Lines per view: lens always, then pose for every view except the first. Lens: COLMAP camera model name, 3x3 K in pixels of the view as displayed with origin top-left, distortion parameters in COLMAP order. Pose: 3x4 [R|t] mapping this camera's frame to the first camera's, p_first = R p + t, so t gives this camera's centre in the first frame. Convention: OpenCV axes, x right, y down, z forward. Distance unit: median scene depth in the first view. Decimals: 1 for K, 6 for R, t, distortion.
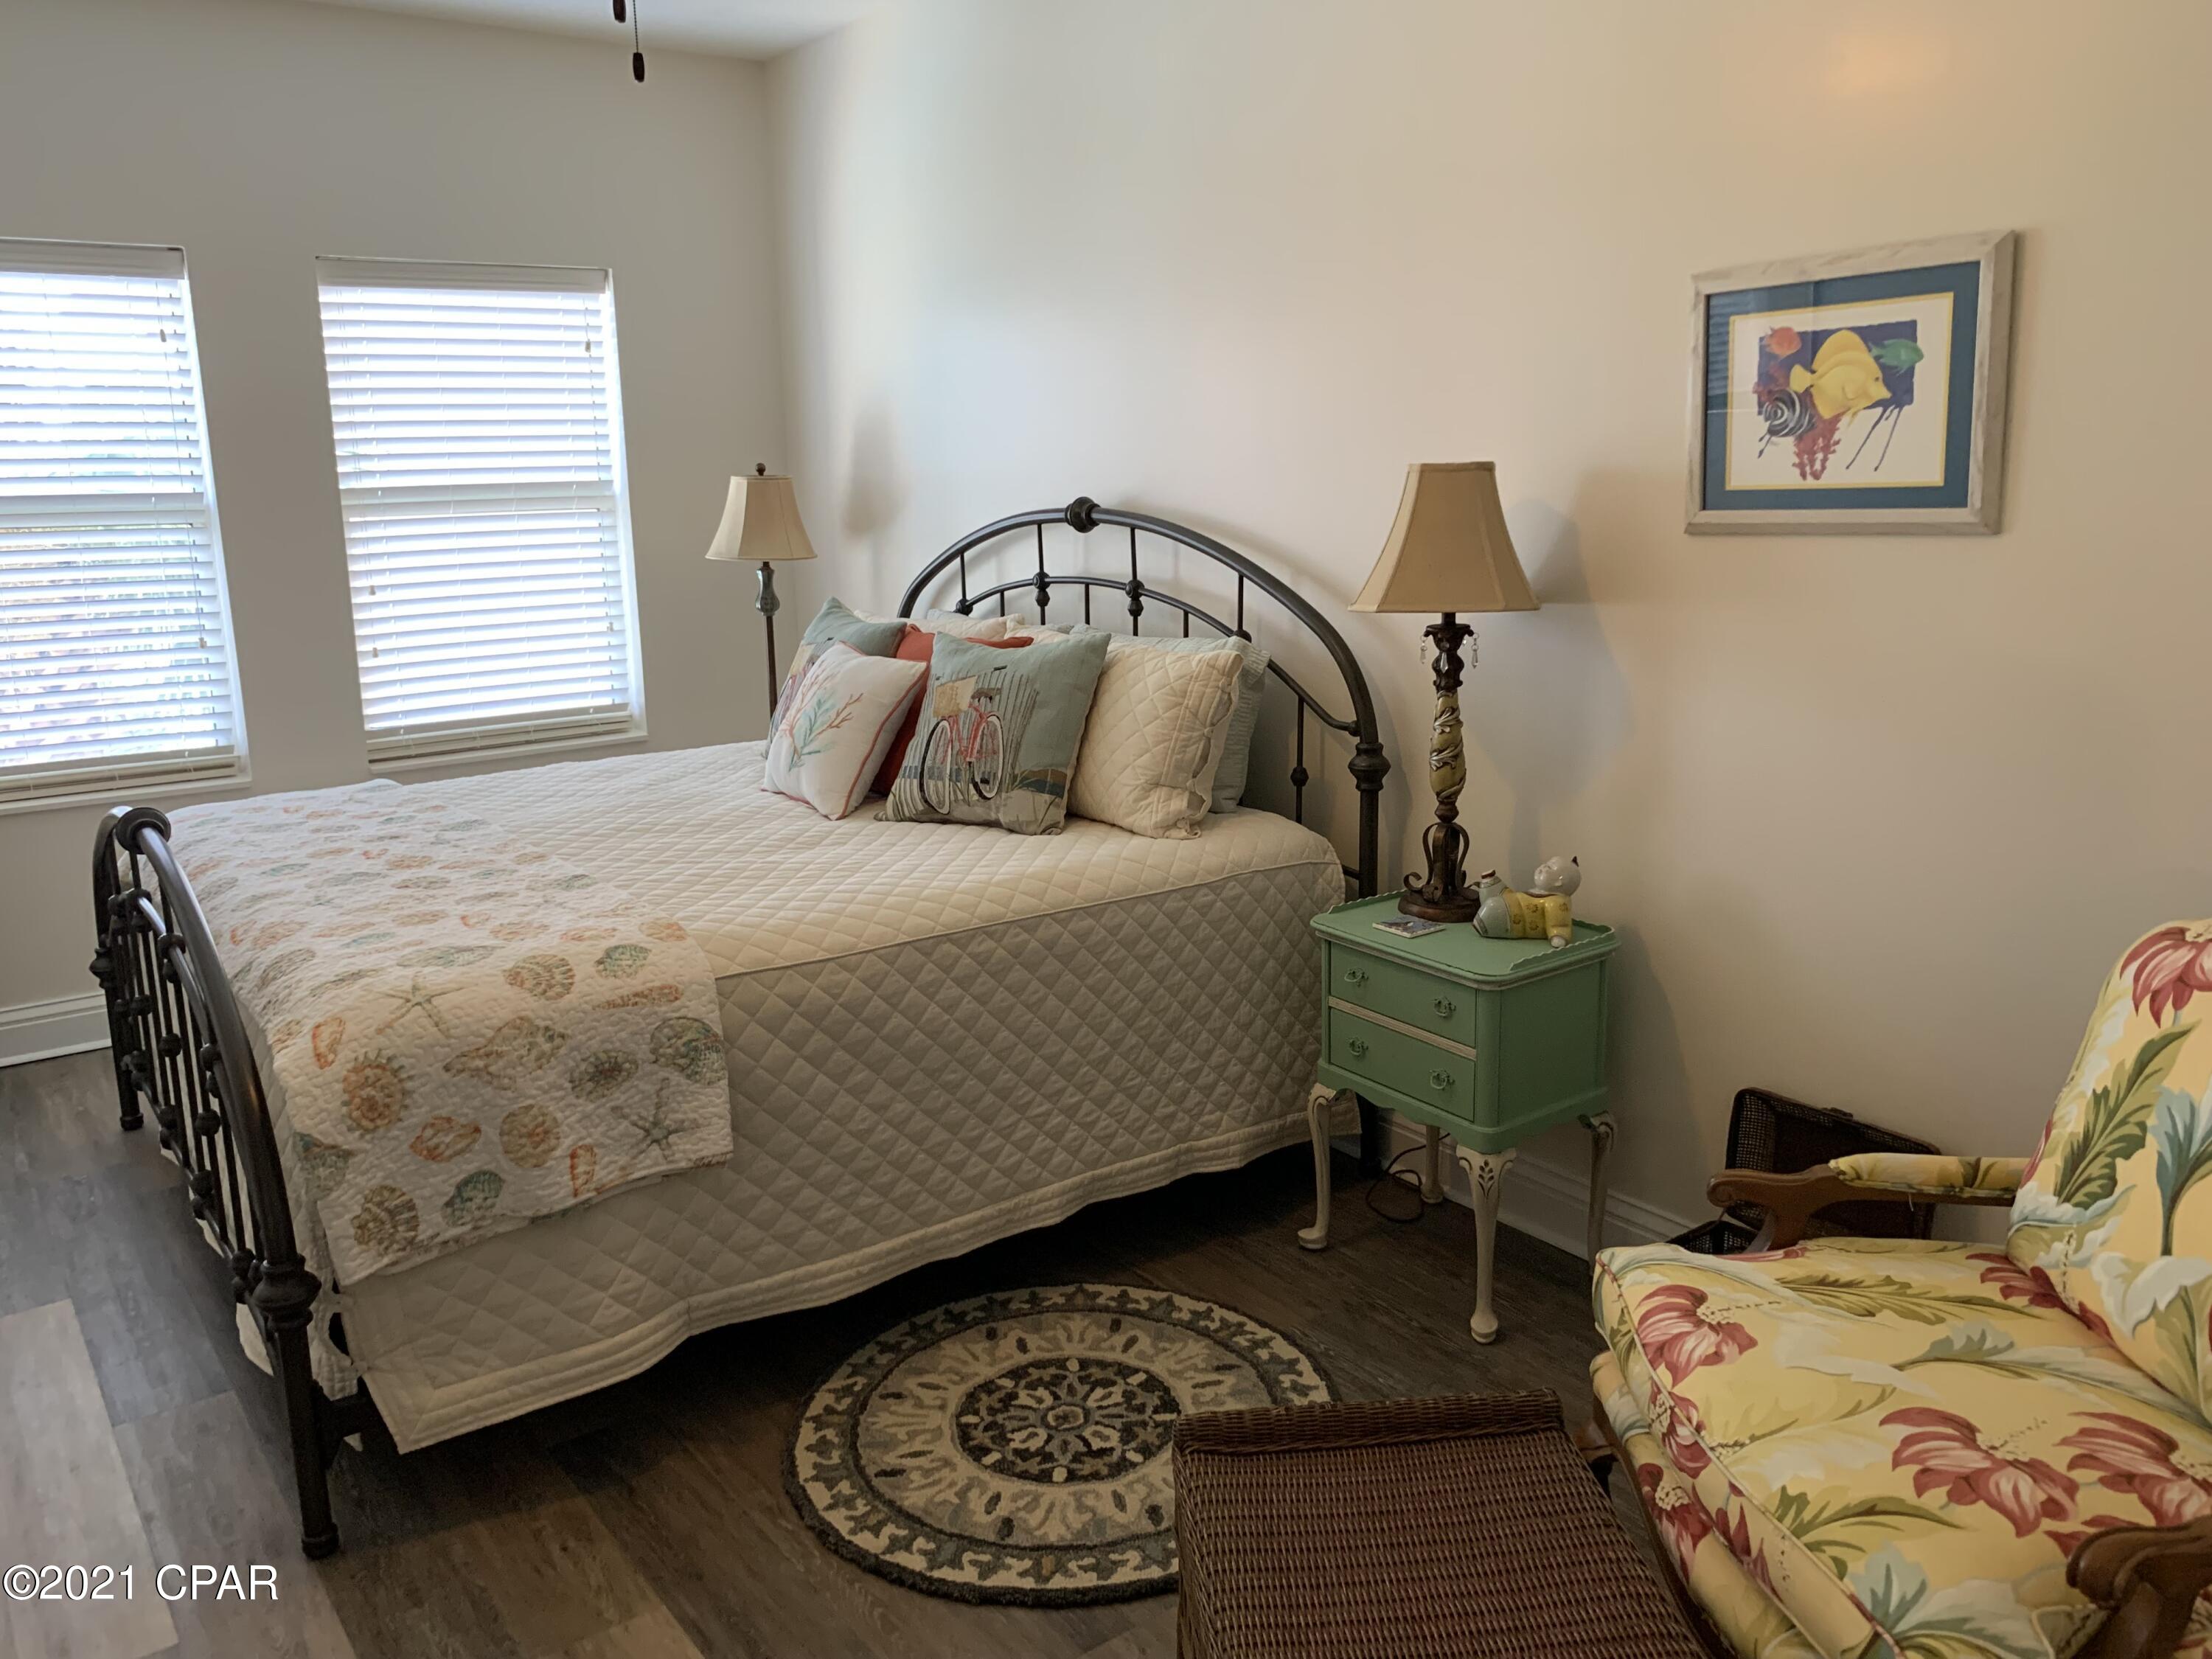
lens RADIAL K [[1683.1, 0, 1115.3], [0, 1683.1, 775.9], [0, 0, 1]] dist [-0.000862, -0.005937]
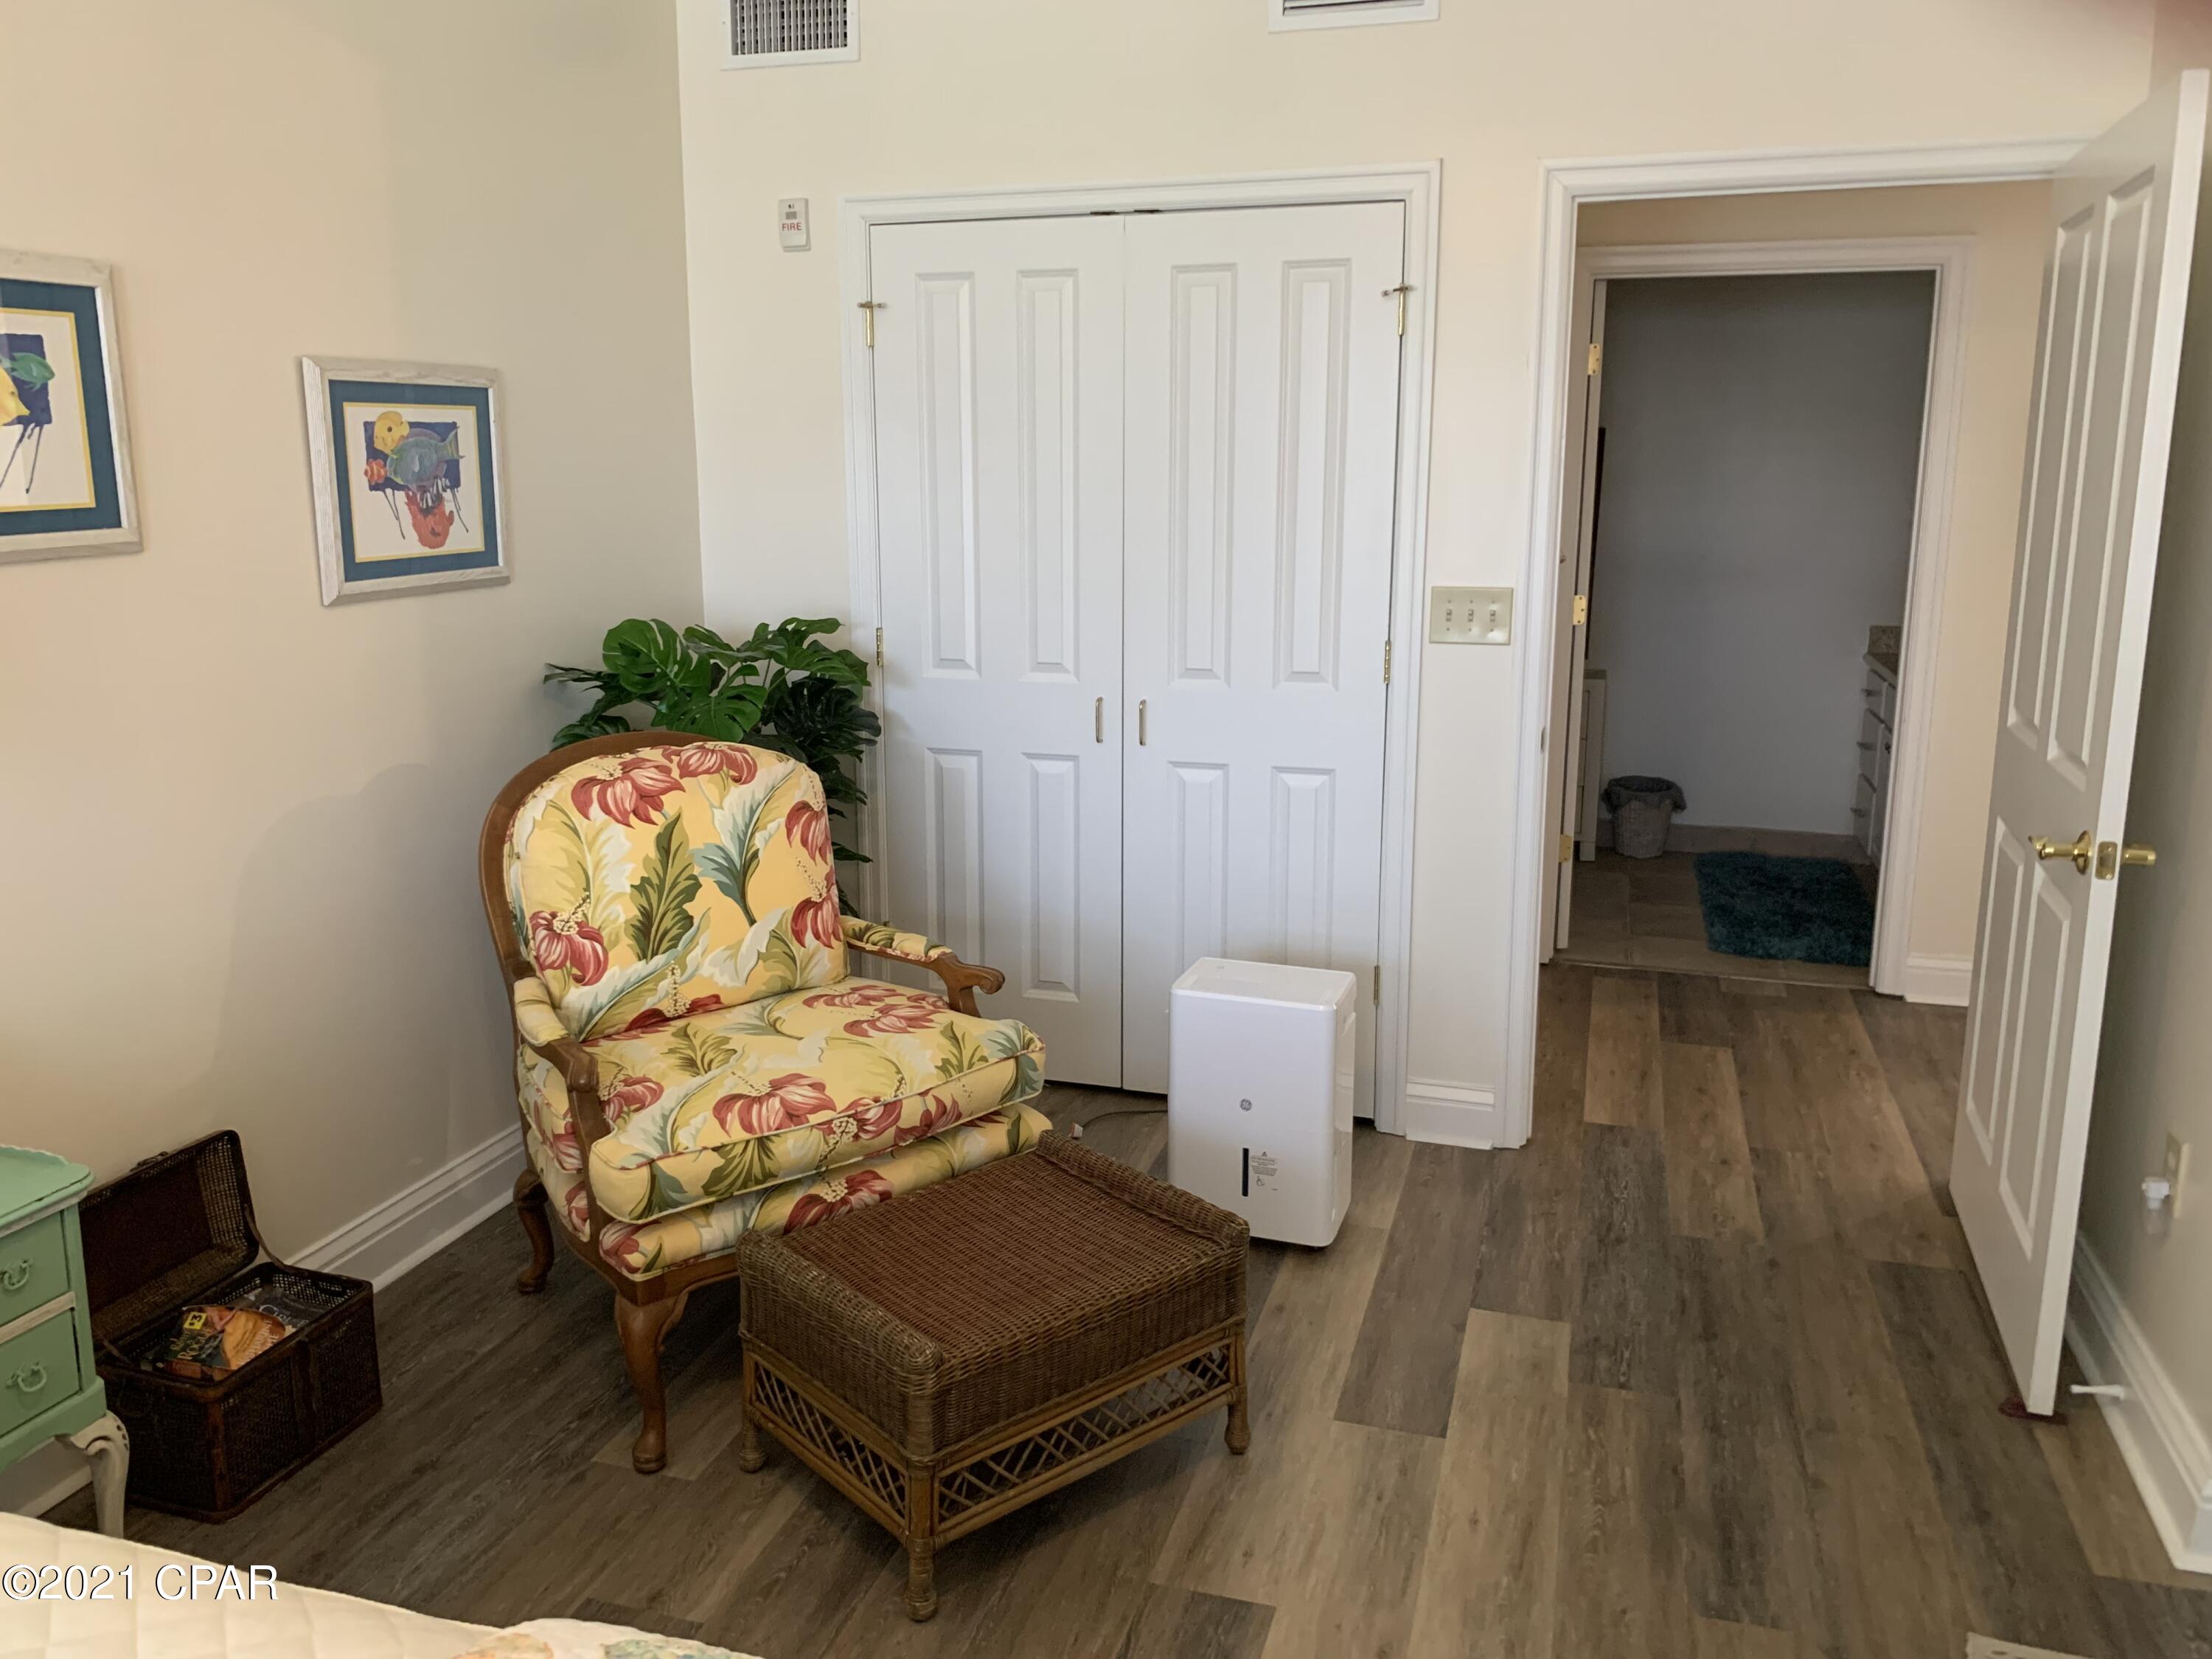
lens RADIAL K [[1683.1, 0, 1115.3], [0, 1683.1, 775.9], [0, 0, 1]] dist [-0.000862, -0.005937]
pose [[-0.598312, -0.128312, 0.790922, -0.907900], [0.156476, 0.949378, 0.272389, -0.264547], [-0.785835, 0.286734, -0.547947, 1.492053]]
